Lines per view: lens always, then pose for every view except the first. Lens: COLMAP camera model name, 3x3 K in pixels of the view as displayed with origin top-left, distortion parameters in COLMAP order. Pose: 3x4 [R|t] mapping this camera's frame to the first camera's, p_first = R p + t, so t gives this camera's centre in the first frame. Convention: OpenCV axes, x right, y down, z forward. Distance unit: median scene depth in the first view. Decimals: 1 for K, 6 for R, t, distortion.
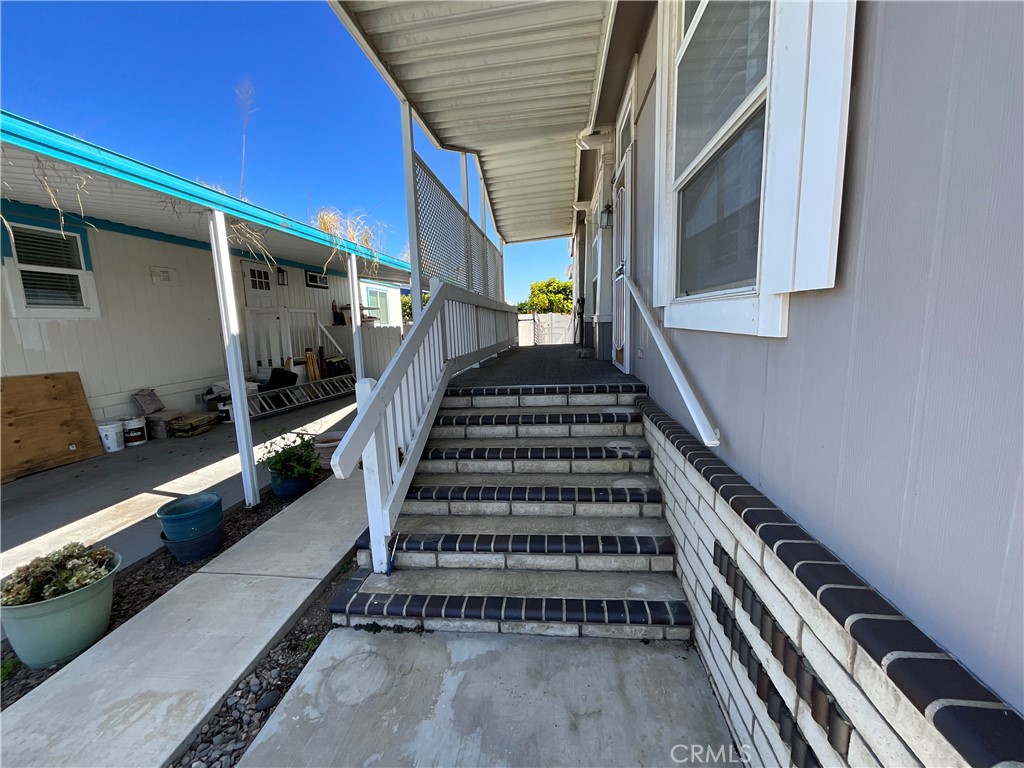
lens RADIAL K [[415.5, 0, 508.2], [0, 415.5, 384.0], [0, 0, 1]] dist [-0.002309, 0.000772]
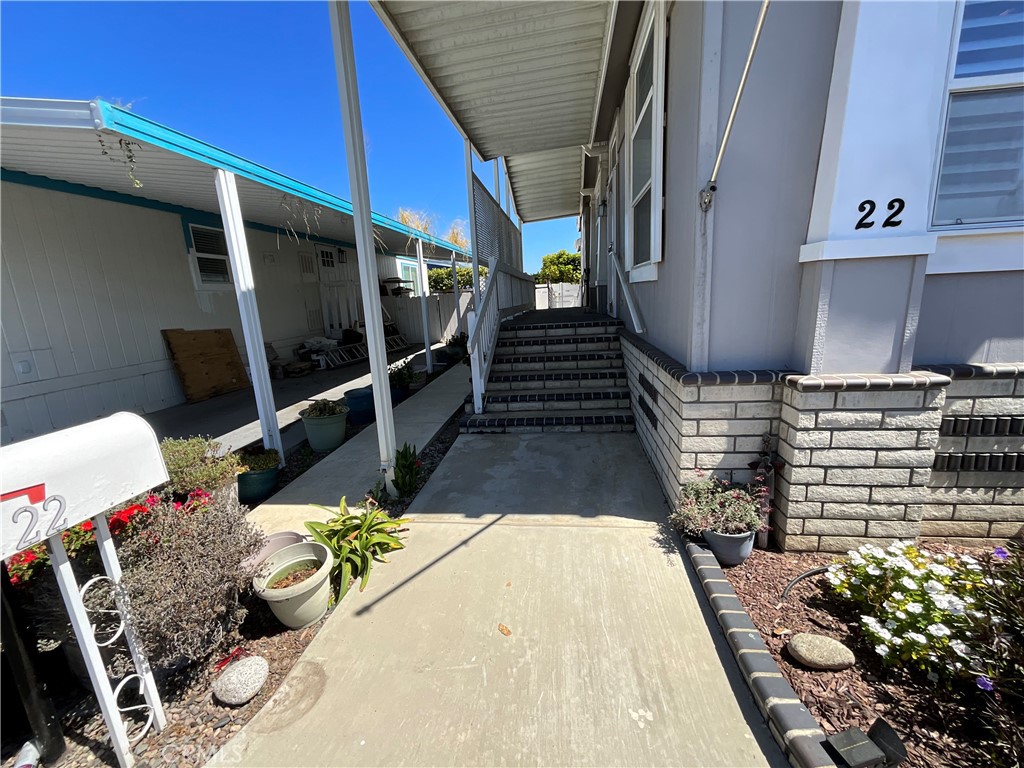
lens RADIAL K [[415.5, 0, 506.6], [0, 415.5, 383.3], [0, 0, 1]] dist [-0.002309, 0.000772]
pose [[0.999512, -0.014753, -0.027552, -0.055667], [0.016416, 0.997996, 0.061111, 0.089236], [0.026595, -0.061534, 0.997751, -0.420679]]
